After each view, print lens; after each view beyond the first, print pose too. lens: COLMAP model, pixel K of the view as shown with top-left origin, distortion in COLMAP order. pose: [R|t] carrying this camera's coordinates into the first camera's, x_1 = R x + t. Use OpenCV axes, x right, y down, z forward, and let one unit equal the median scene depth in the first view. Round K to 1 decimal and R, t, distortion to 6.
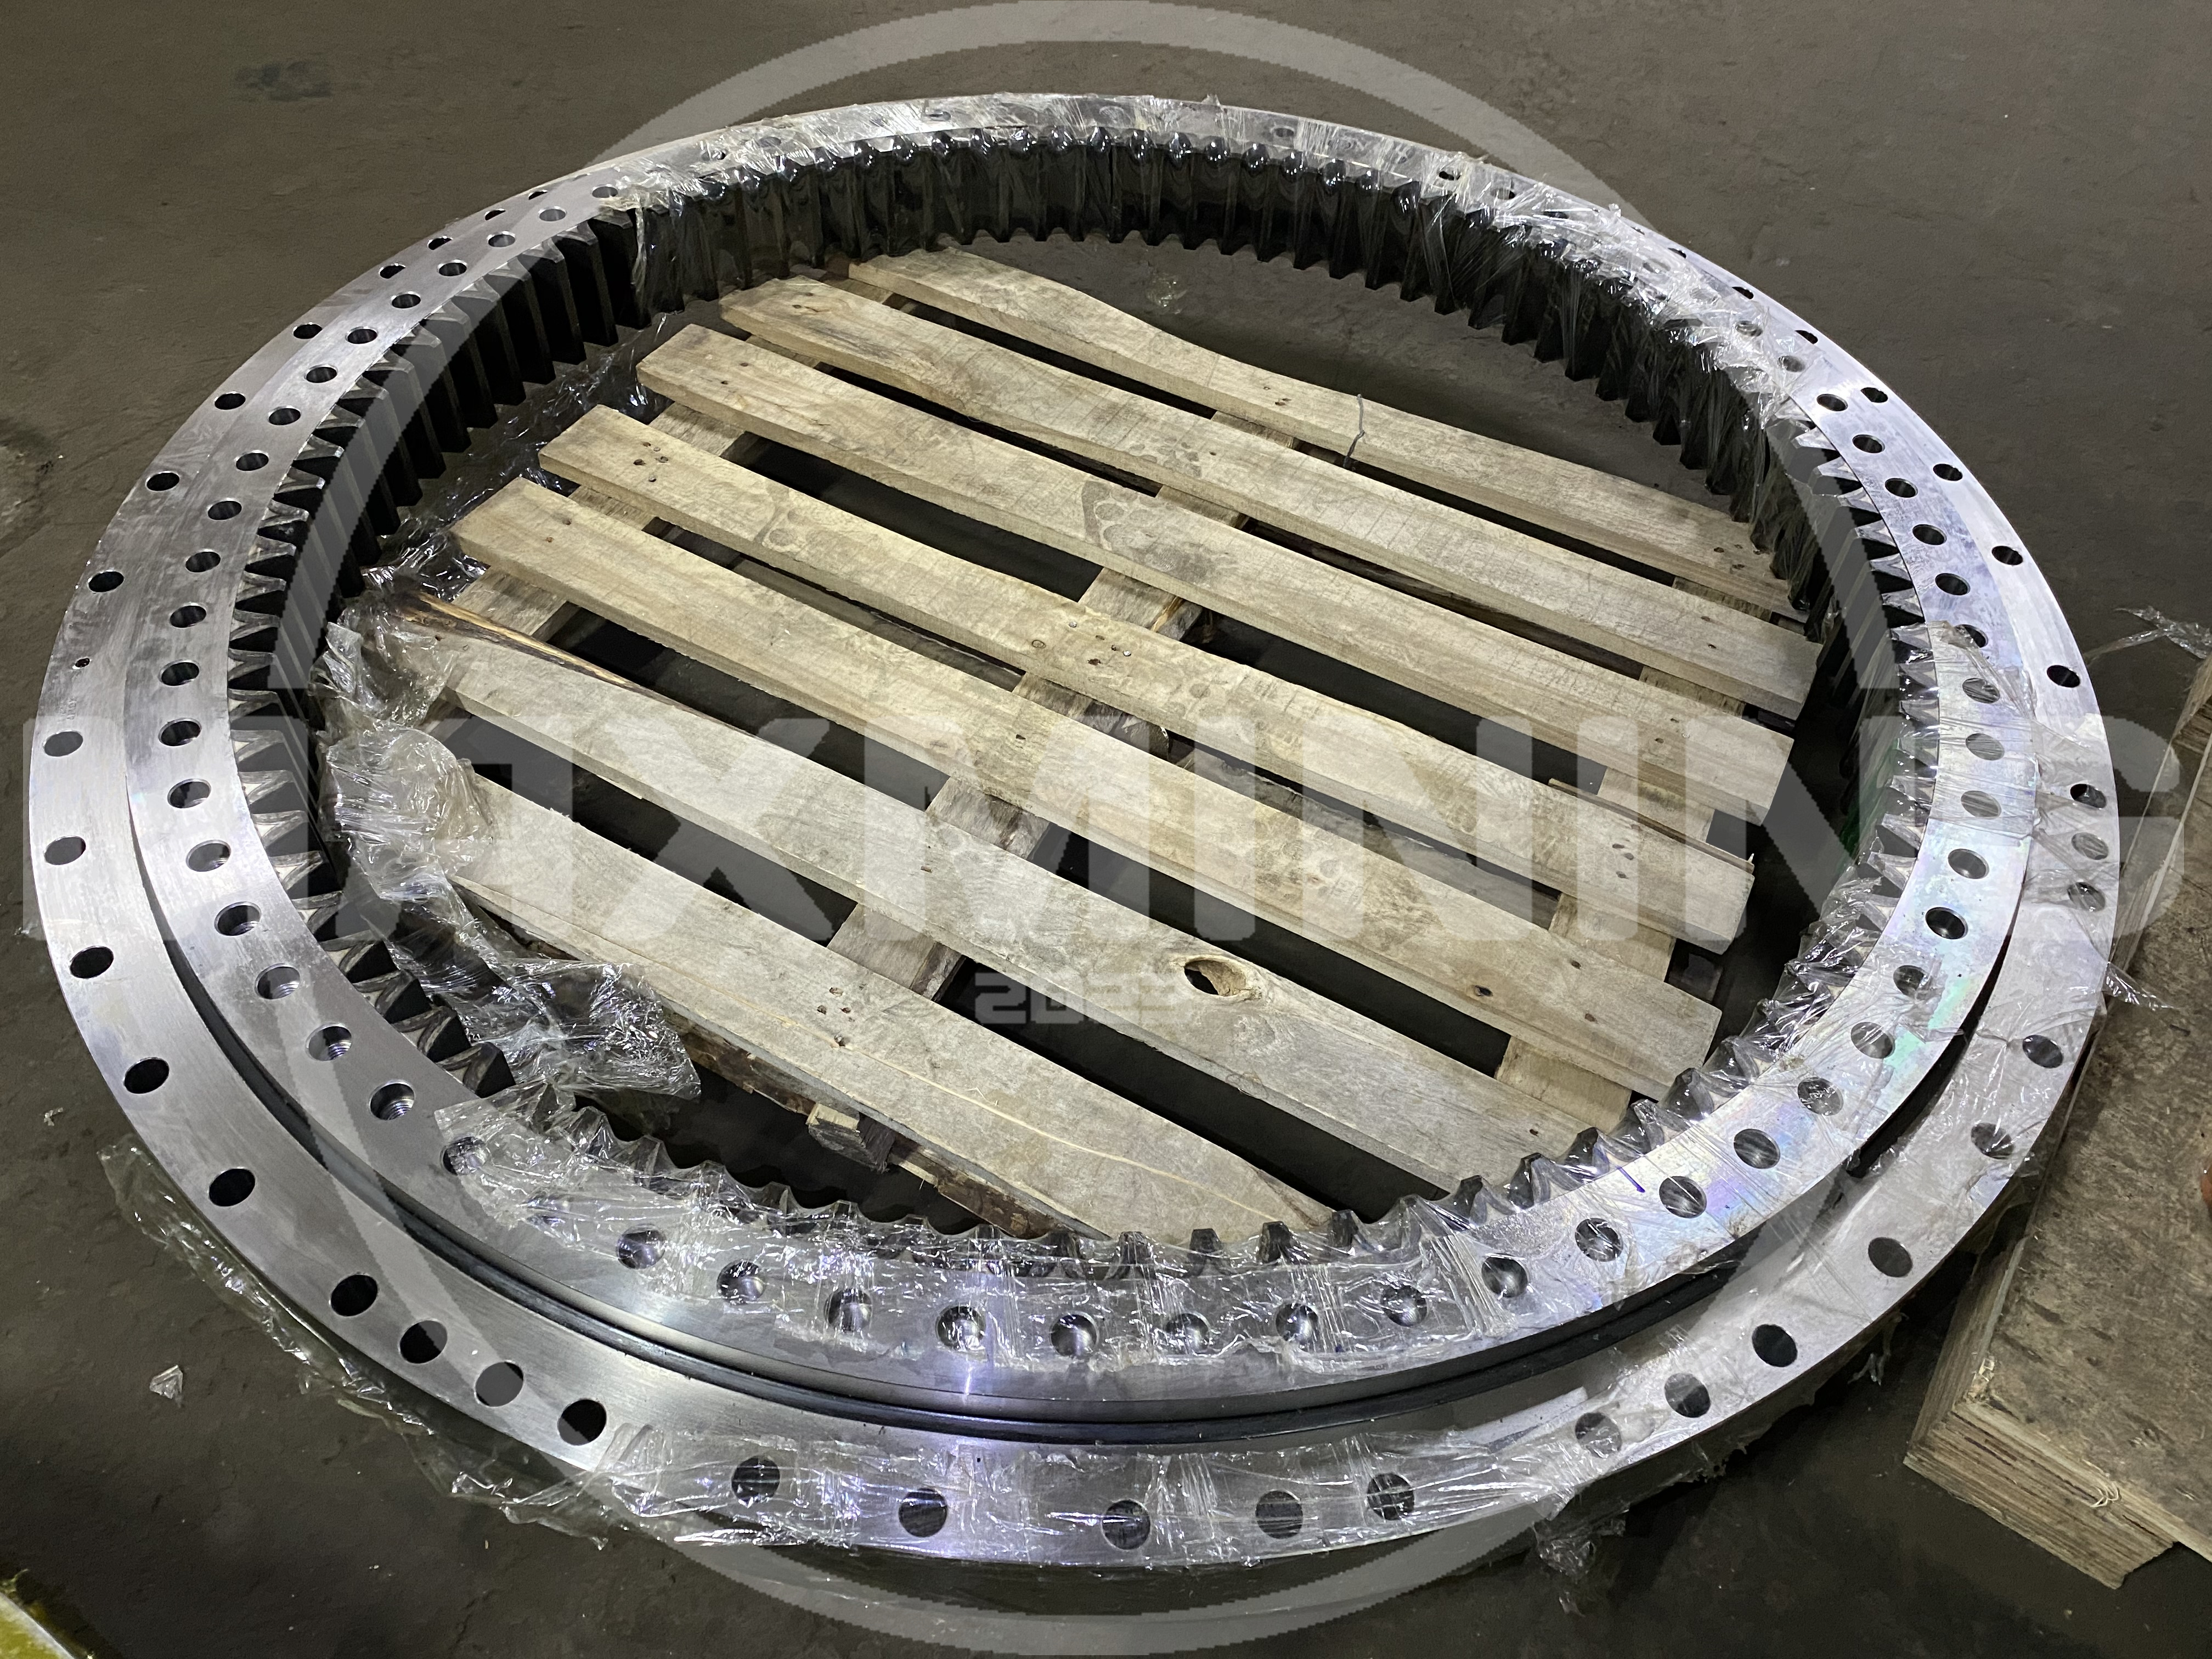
lens RADIAL K [[1684.3, 0, 1111.2], [0, 1684.3, 822.5], [0, 0, 1]] dist [0.010203, -0.010756]
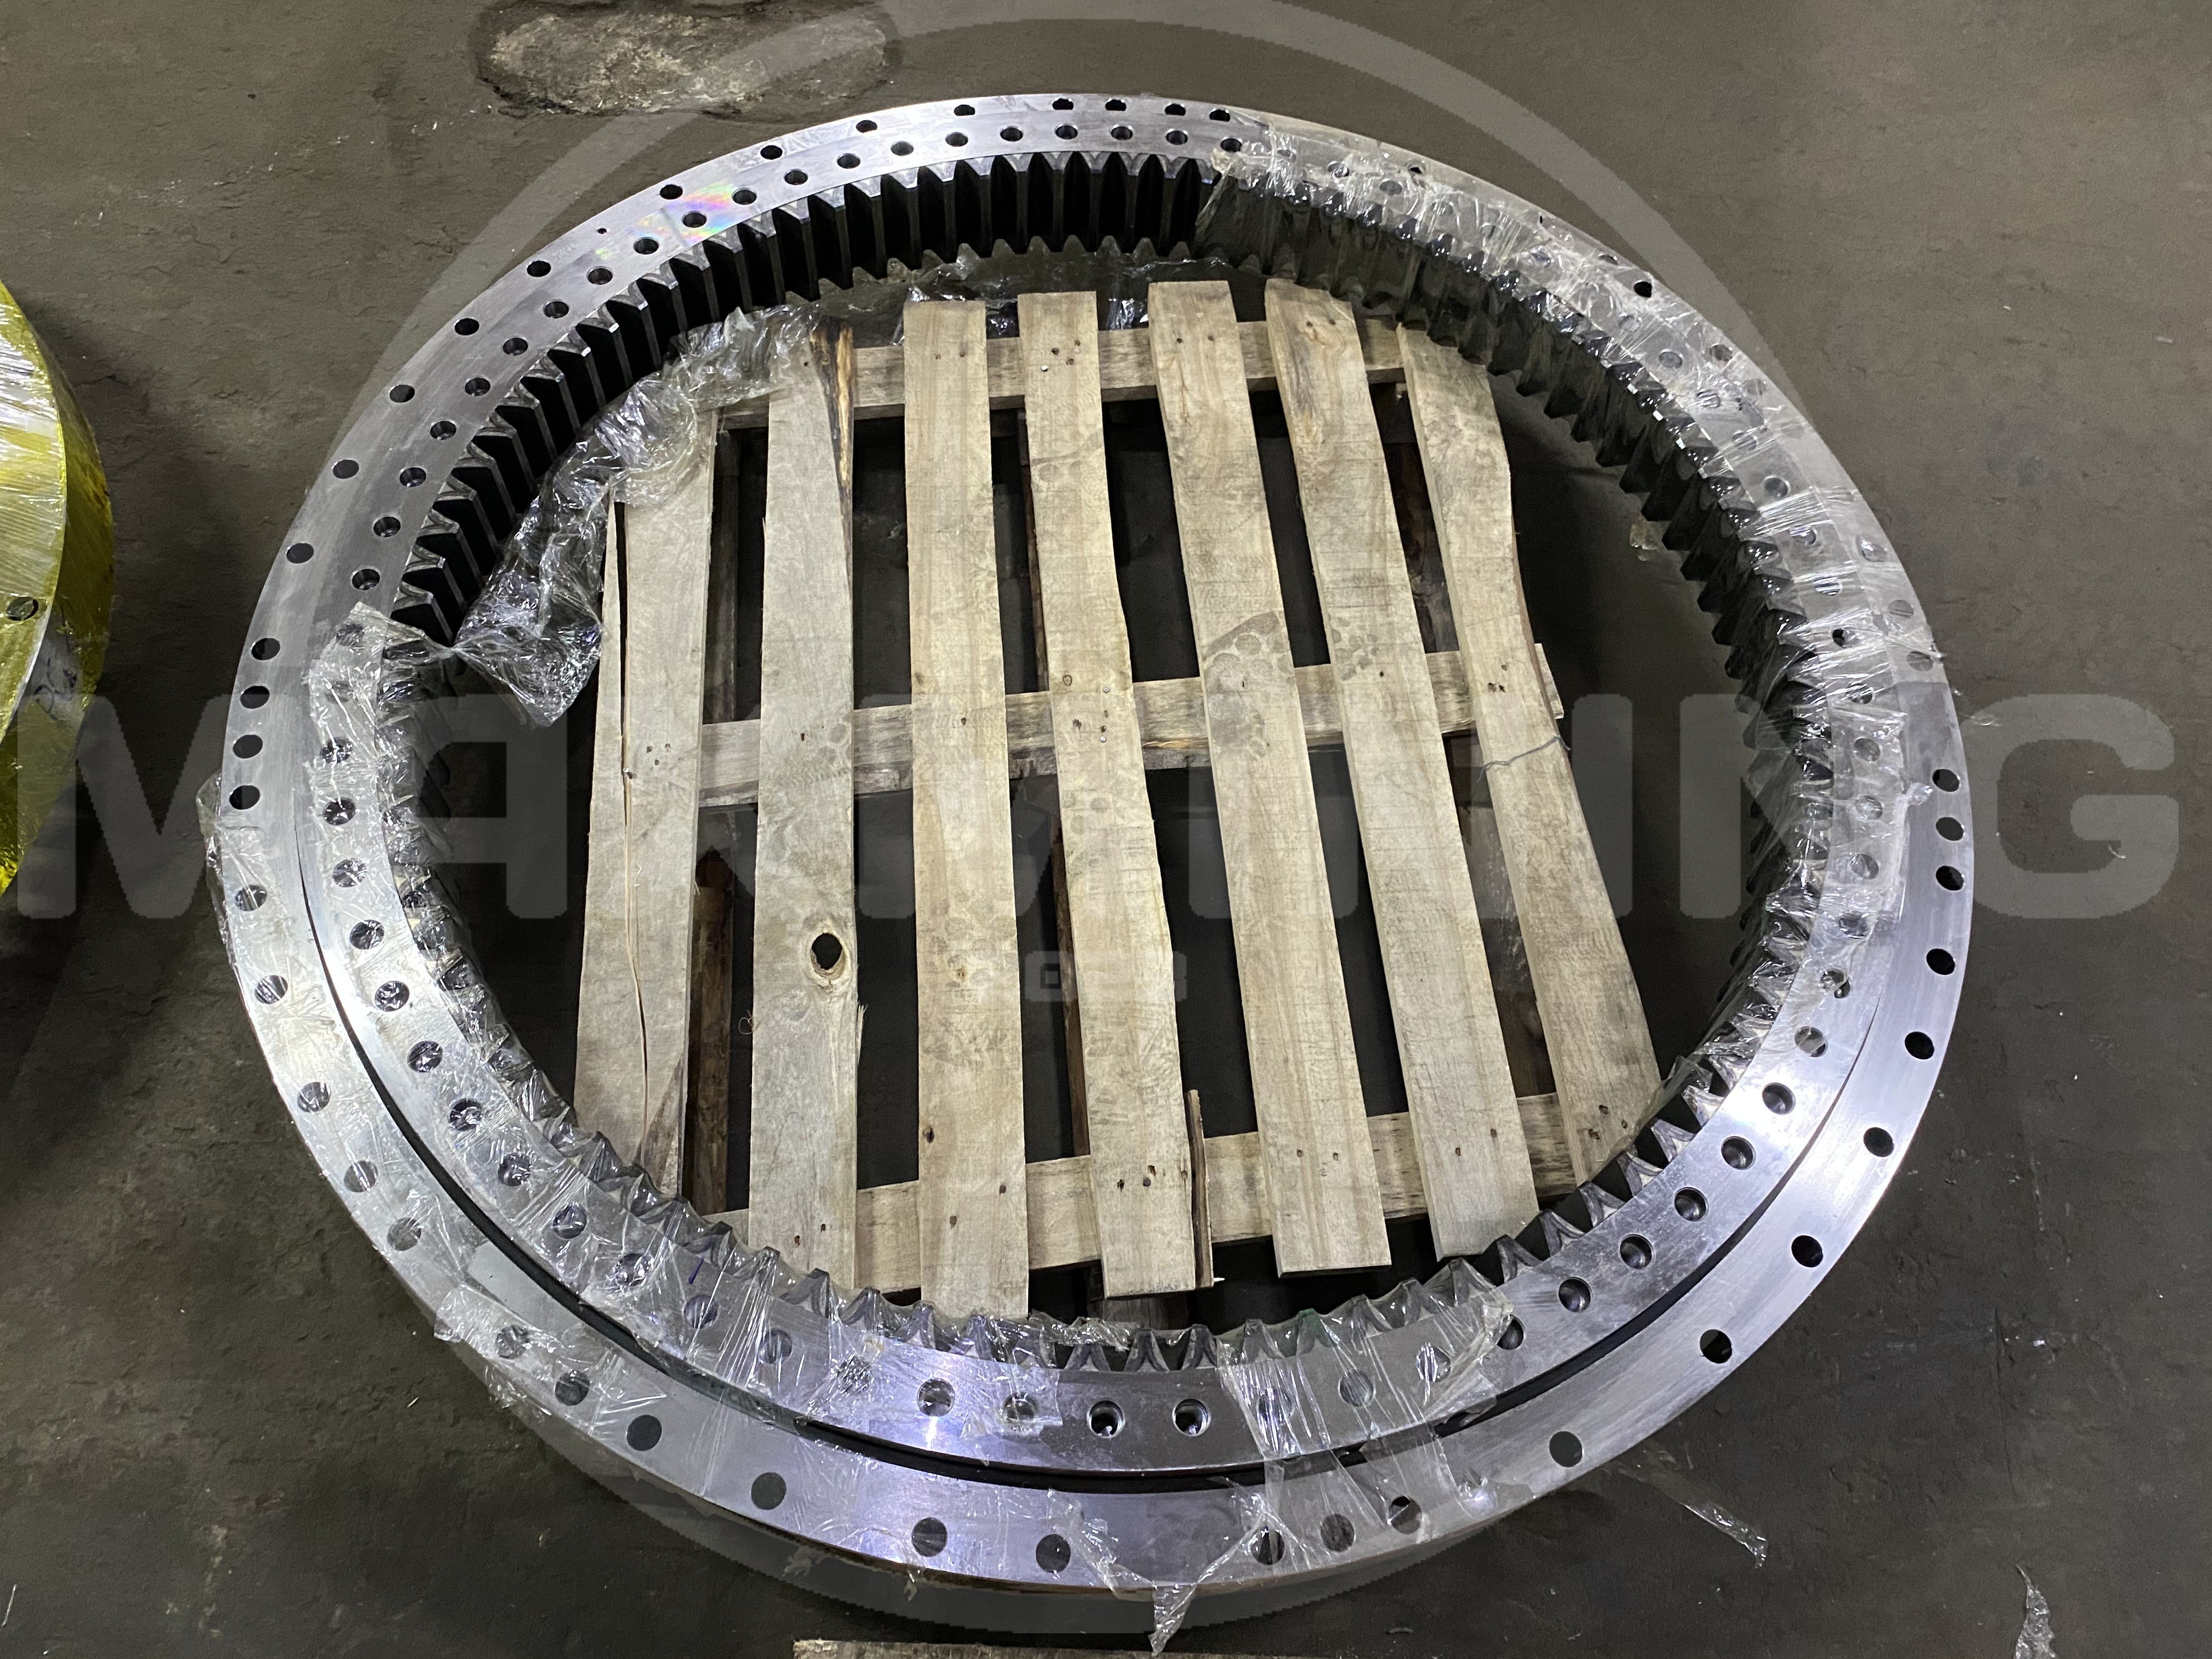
lens RADIAL K [[1684.3, 0, 1120.7], [0, 1684.3, 824.8], [0, 0, 1]] dist [0.010203, -0.010756]
pose [[0.554500, 0.718864, -0.419242, 0.531827], [-0.646763, 0.689284, 0.326473, -0.437346], [0.523667, 0.090121, 0.847143, 0.044943]]
